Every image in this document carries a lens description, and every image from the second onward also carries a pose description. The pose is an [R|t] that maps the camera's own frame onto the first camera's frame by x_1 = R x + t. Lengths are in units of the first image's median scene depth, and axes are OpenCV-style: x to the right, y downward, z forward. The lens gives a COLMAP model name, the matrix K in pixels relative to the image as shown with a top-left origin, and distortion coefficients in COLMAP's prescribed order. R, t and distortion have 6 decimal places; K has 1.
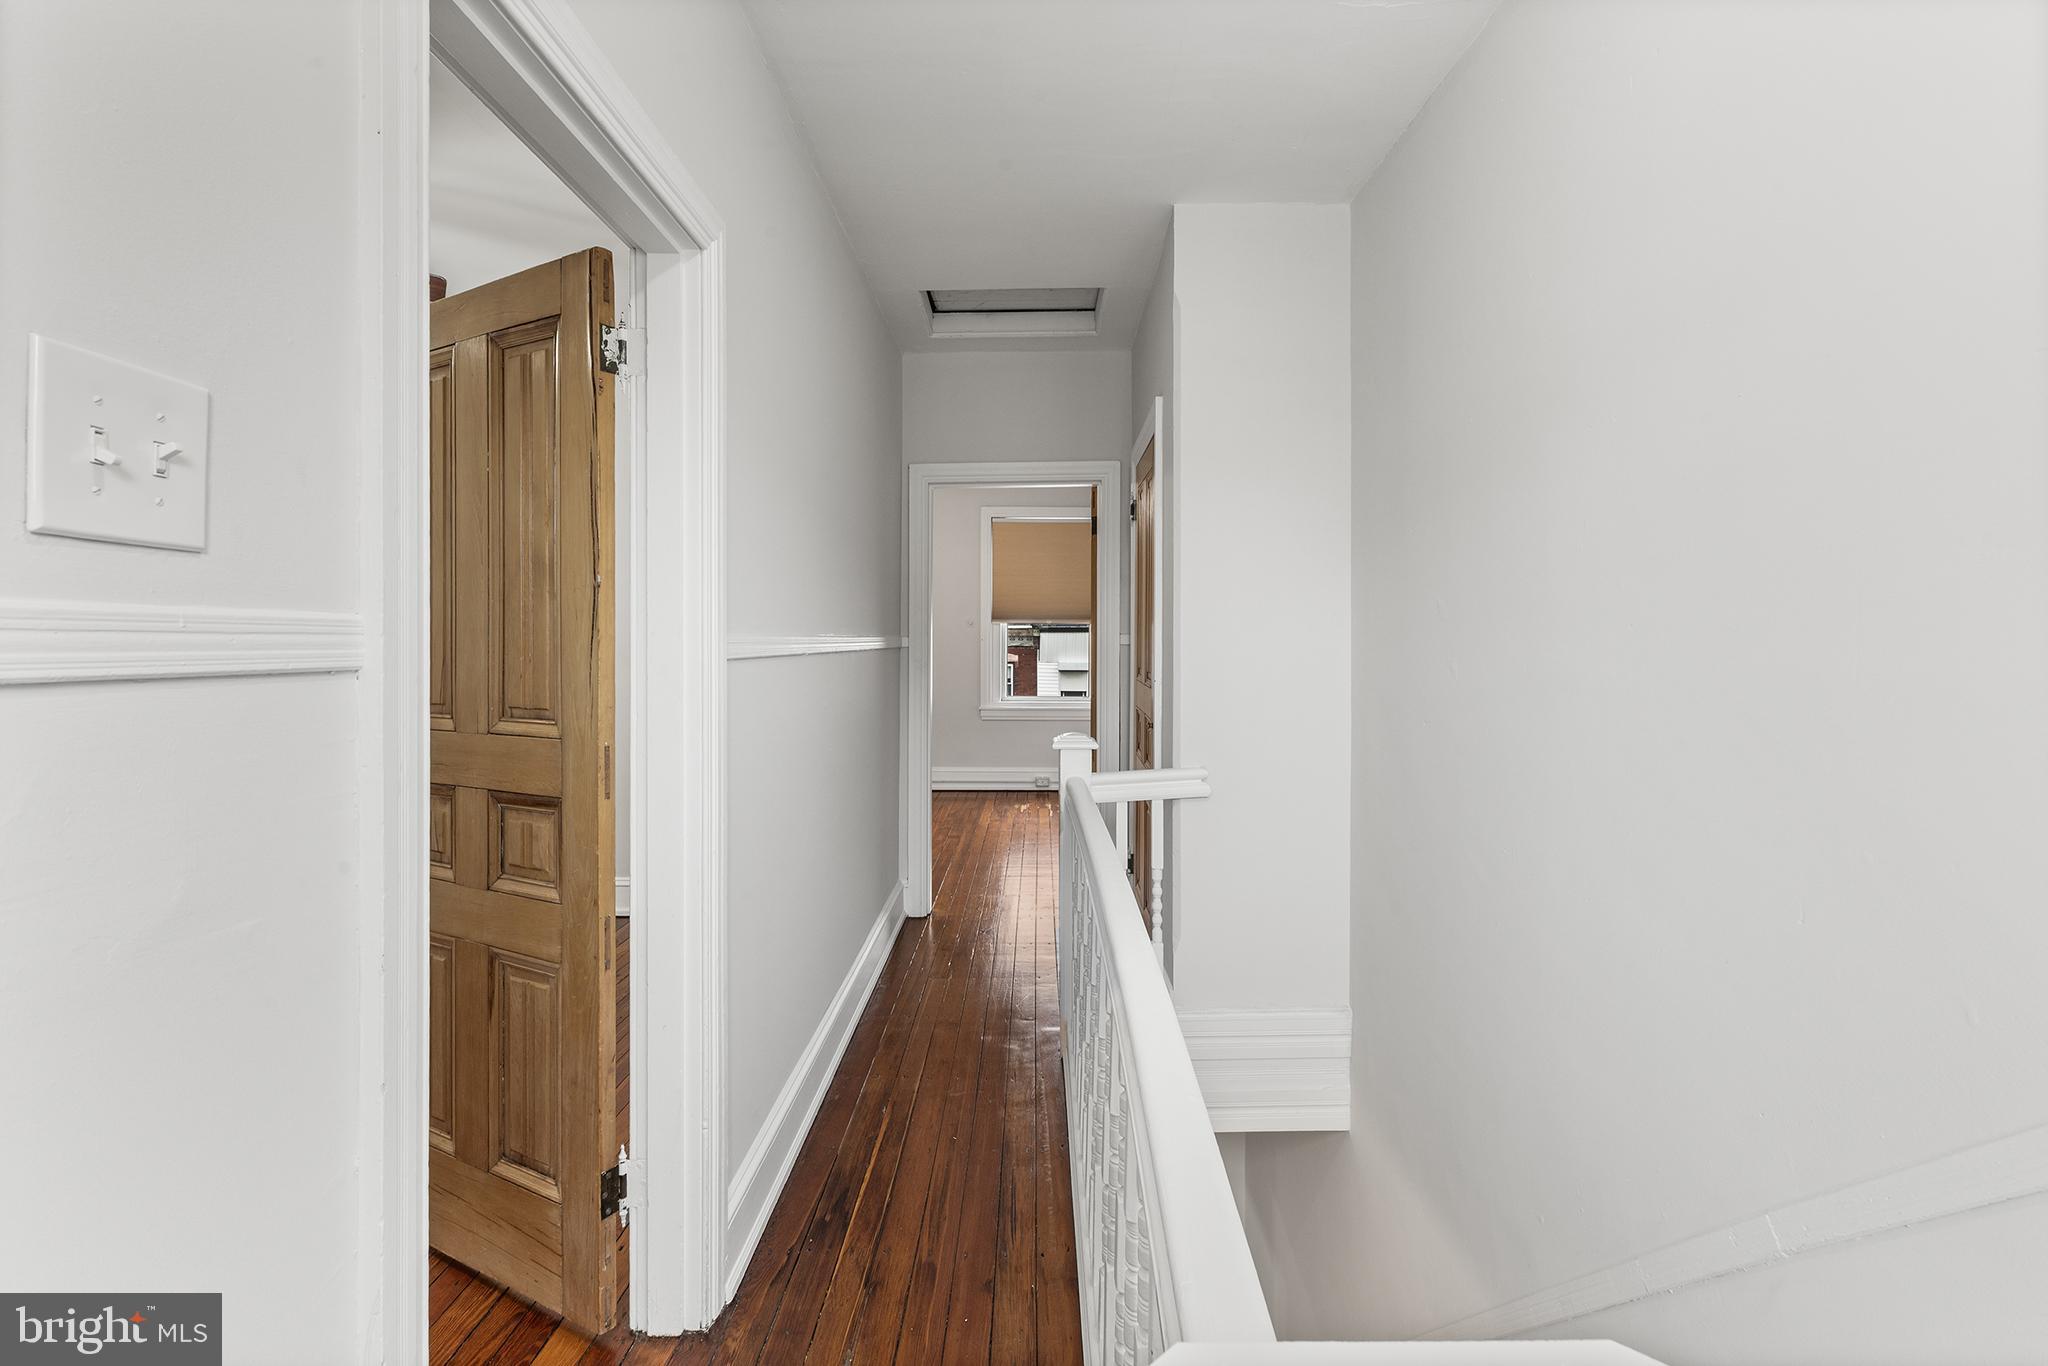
lens RADIAL K [[929.6, 0, 1024.4], [0, 929.6, 662.5], [0, 0, 1]] dist [0.000687, 0.000215]
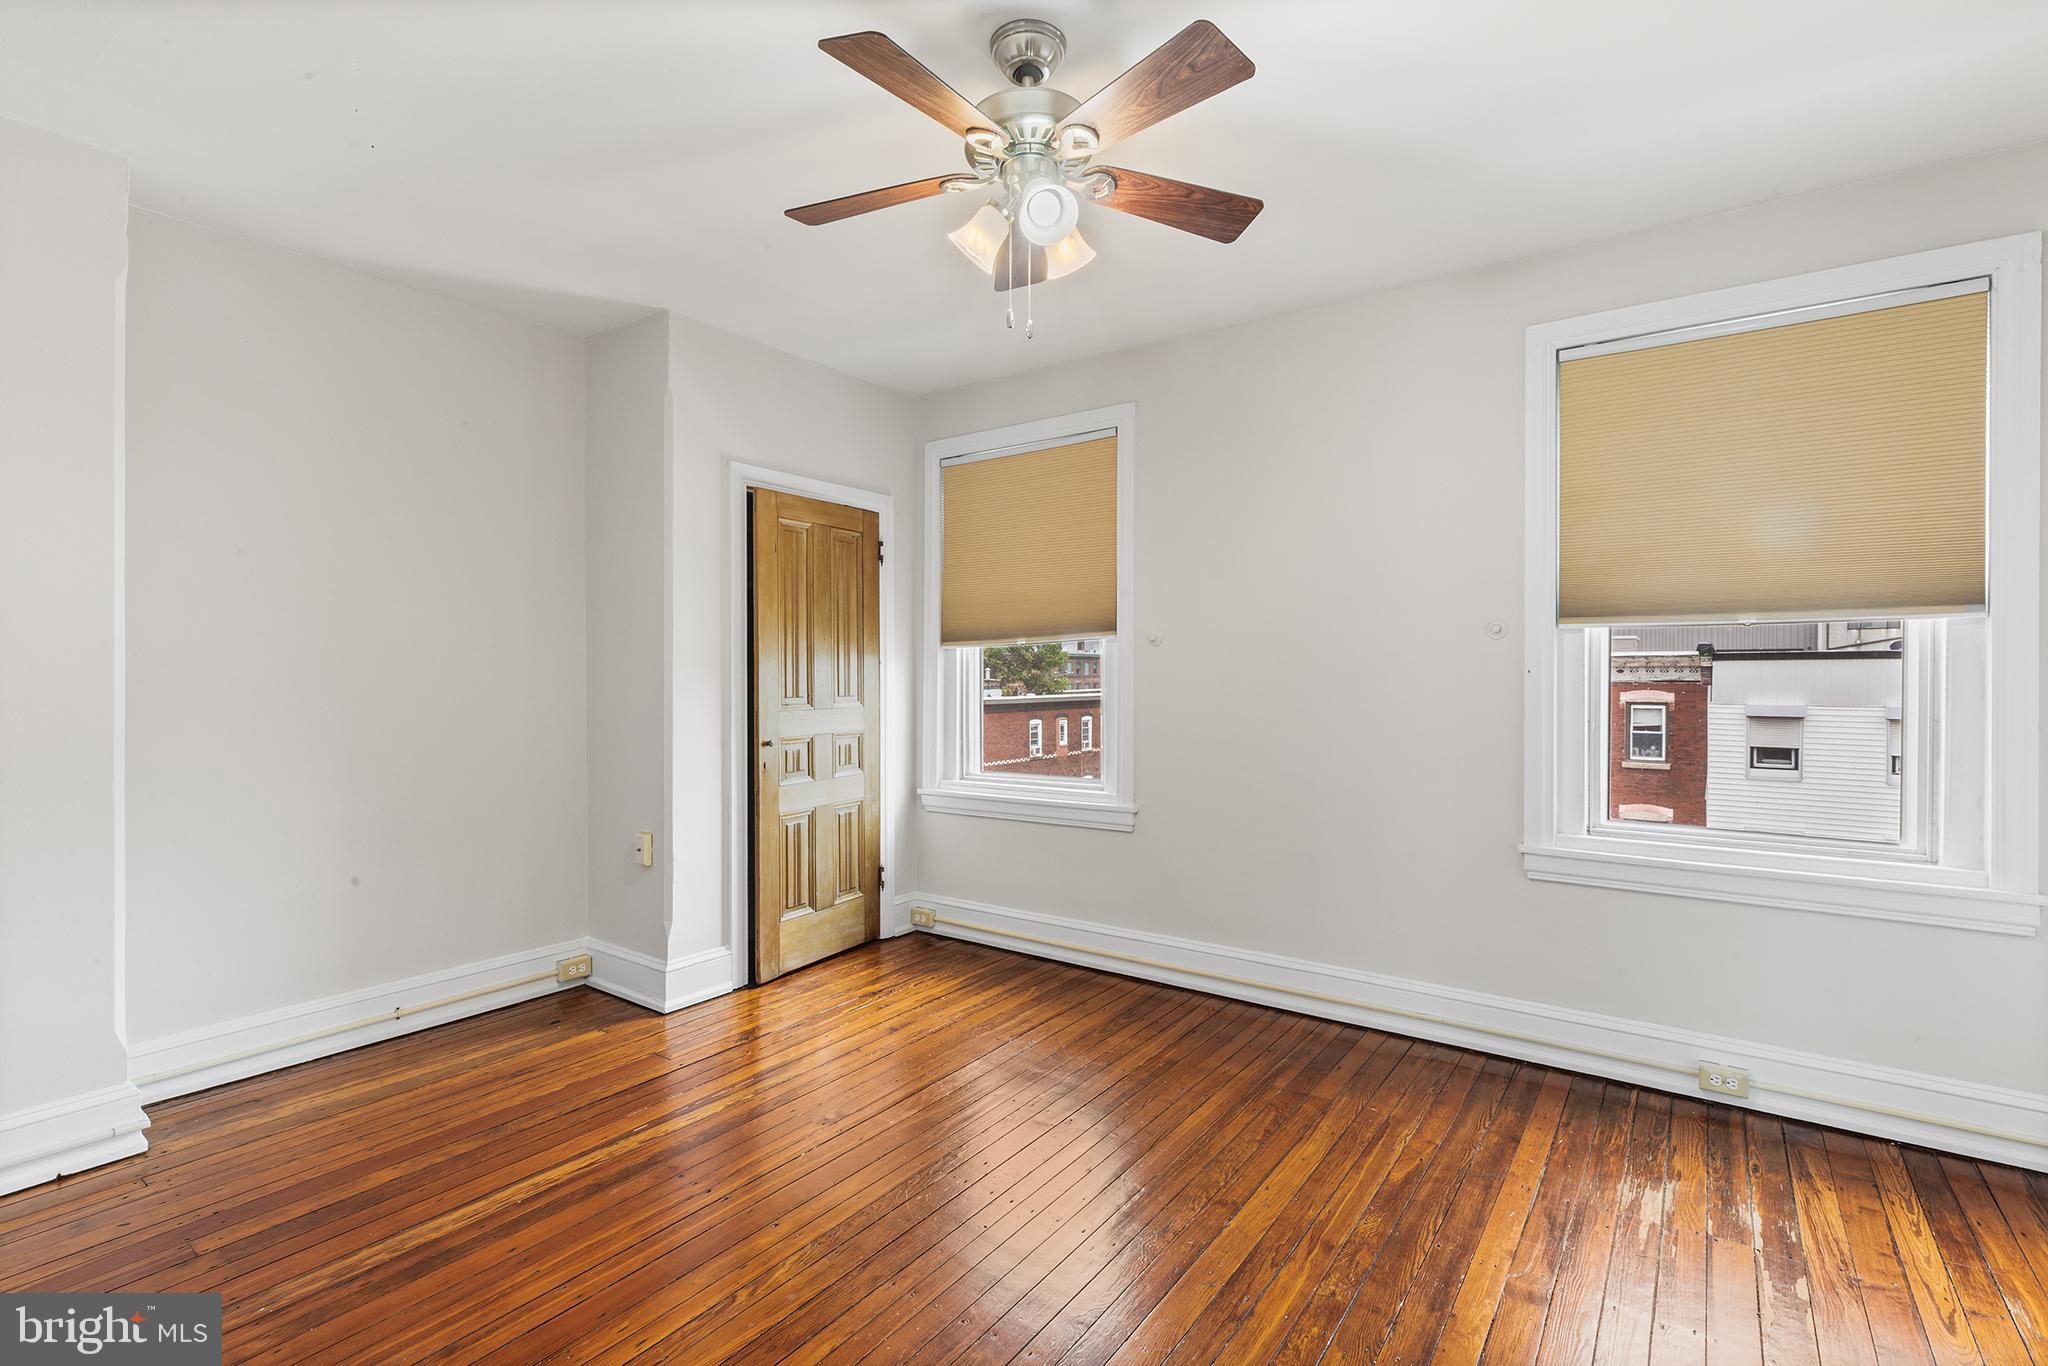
lens RADIAL K [[929.6, 0, 1024.4], [0, 929.6, 662.5], [0, 0, 1]] dist [0.000687, 0.000215]
pose [[0.813622, 0.000198, -0.581394, 0.008055], [-0.018842, 0.999484, -0.026028, -0.013496], [0.581089, 0.032131, 0.813206, 0.535512]]
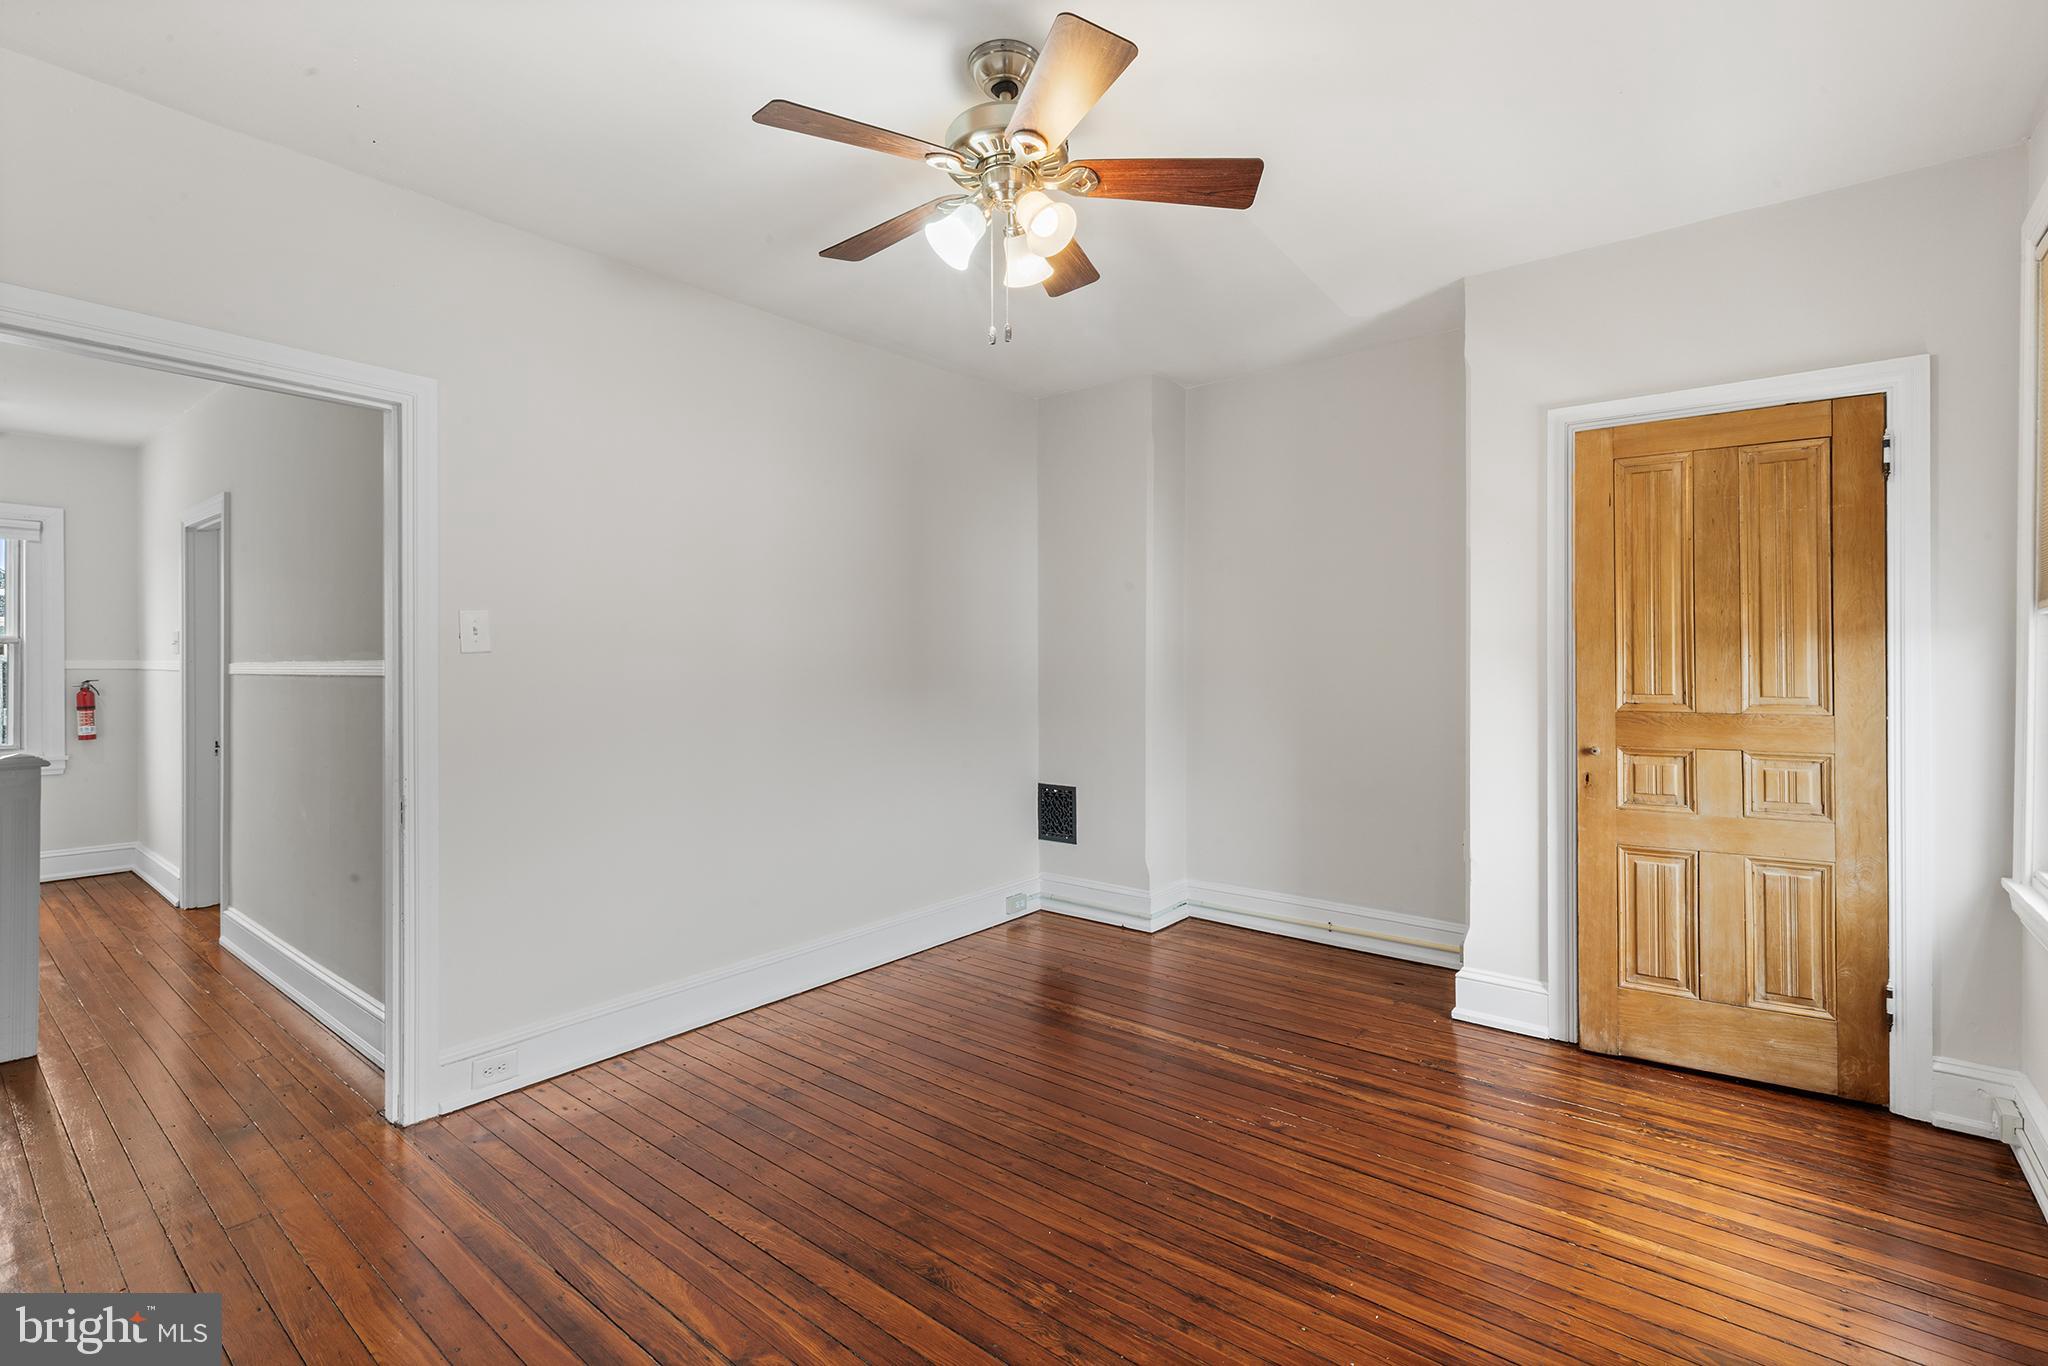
lens RADIAL K [[917.4, 0, 1022.0], [0, 917.4, 649.4], [0, 0, 1]] dist [0.000254, -0.000053]
pose [[-0.618698, -0.002700, -0.785624, 0.063524], [-0.013329, 0.999886, 0.007060, -0.023181], [0.785516, 0.014839, -0.618664, 0.917244]]
